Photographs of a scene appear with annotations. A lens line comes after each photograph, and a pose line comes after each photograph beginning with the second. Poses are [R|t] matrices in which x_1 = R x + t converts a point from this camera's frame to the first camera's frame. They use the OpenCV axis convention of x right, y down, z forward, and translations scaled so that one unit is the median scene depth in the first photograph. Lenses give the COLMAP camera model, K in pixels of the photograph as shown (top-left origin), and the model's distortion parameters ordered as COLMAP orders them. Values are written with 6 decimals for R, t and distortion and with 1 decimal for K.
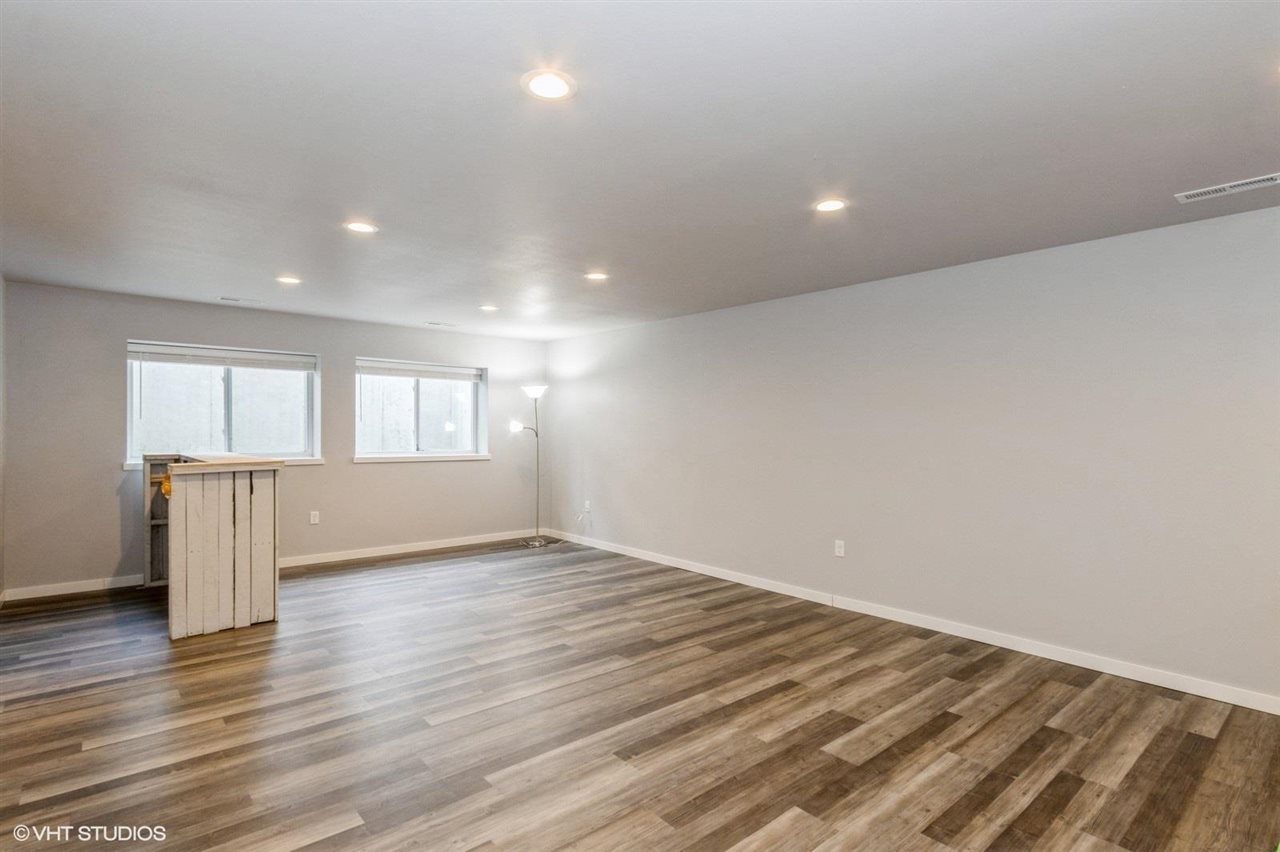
lens RADIAL K [[639.3, 0, 627.1], [0, 639.3, 437.7], [0, 0, 1]] dist [0.002637, -0.000047]
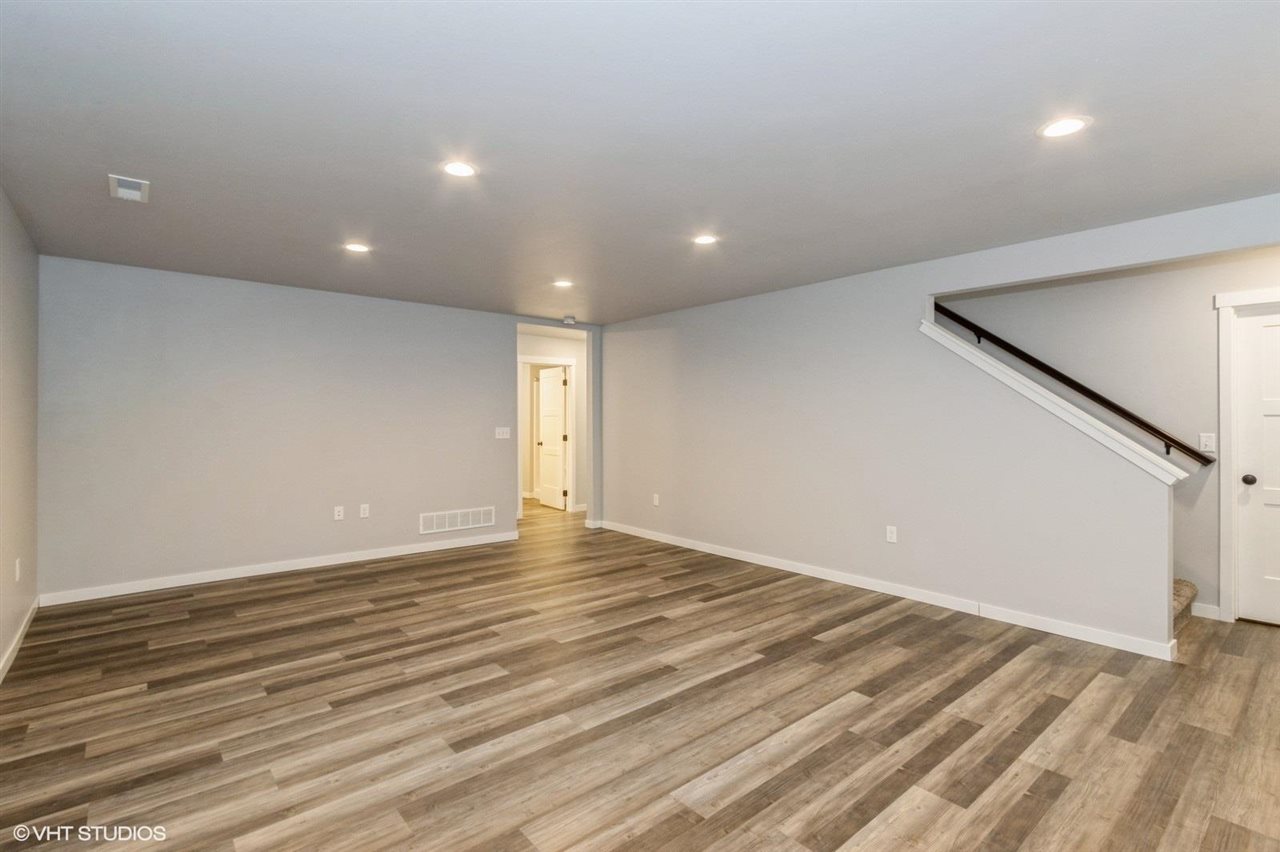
lens RADIAL K [[590.2, 0, 634.0], [0, 590.2, 426.9], [0, 0, 1]] dist [0.000158, -0.000603]
pose [[-0.999957, -0.009263, 0.000600, 0.054240], [-0.009242, 0.999556, 0.028312, -0.014184], [-0.000862, 0.028305, -0.999599, 1.666401]]
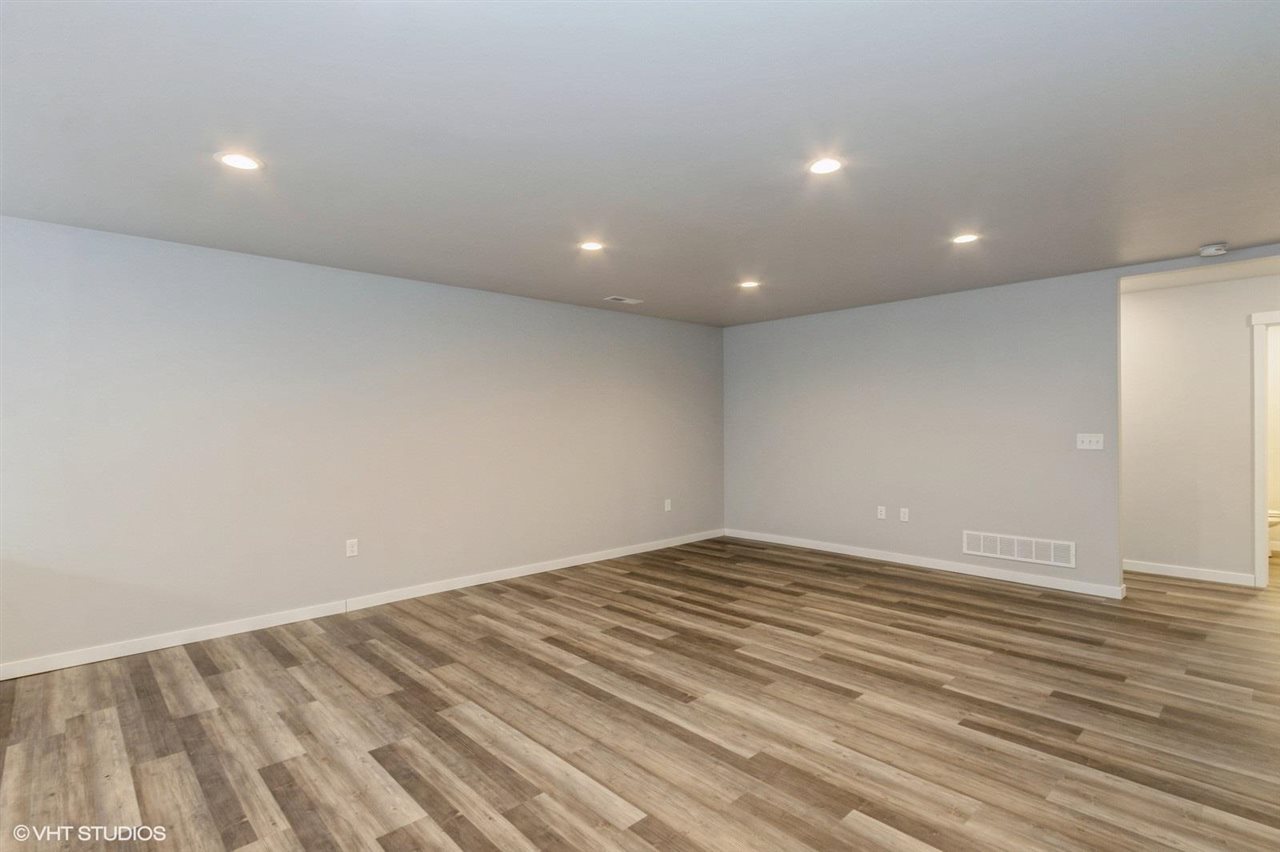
lens RADIAL K [[623.7, 0, 646.3], [0, 623.7, 427.4], [0, 0, 1]] dist [0.000841, -0.000145]
pose [[-0.060931, -0.010856, 0.998083, -0.864389], [0.022168, 0.999679, 0.012227, -0.008402], [-0.997896, 0.022871, -0.060671, 0.872717]]
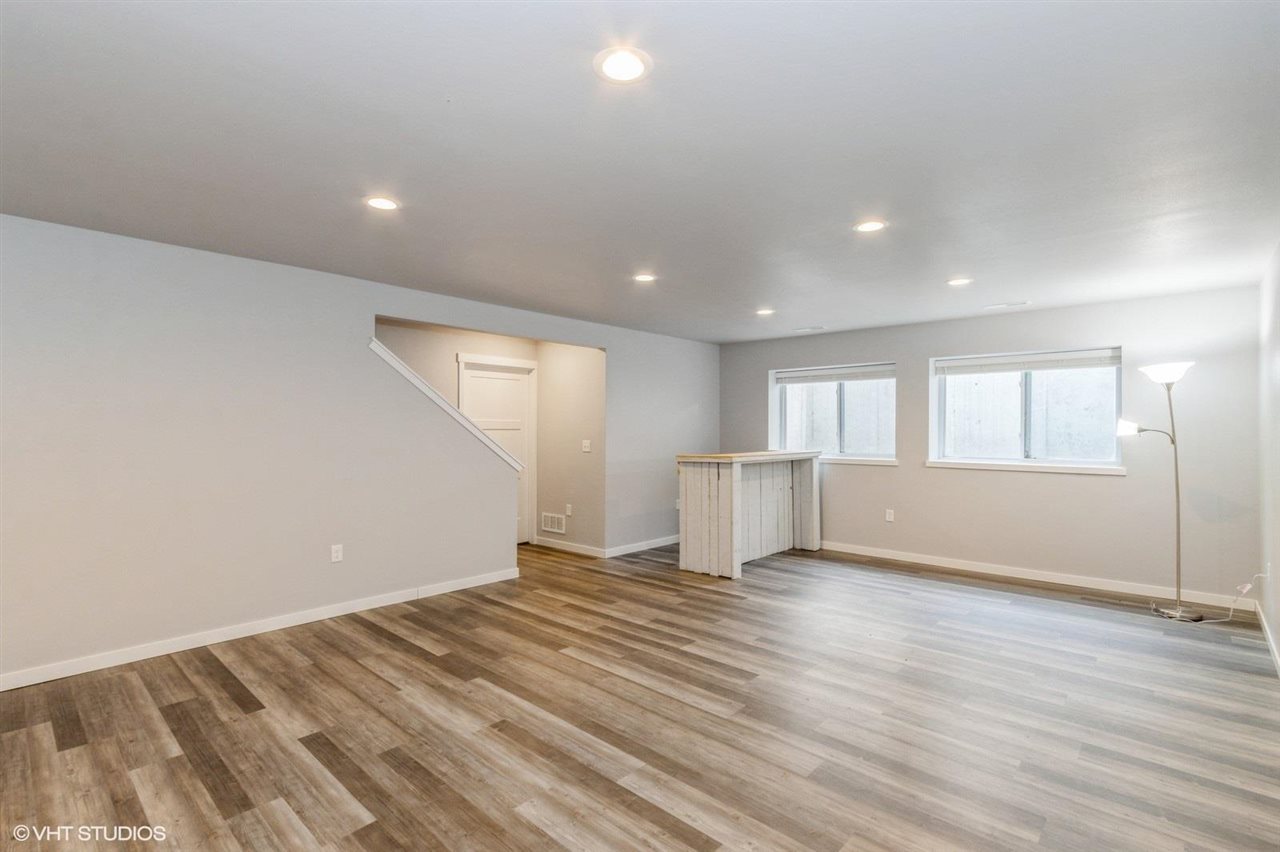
lens RADIAL K [[589.7, 0, 637.9], [0, 589.7, 441.0], [0, 0, 1]] dist [0.002802, -0.000084]
pose [[0.120932, 0.012099, -0.992587, 0.791554], [-0.014891, 0.999835, 0.010373, -0.005187], [0.992549, 0.013526, 0.121092, 0.852185]]
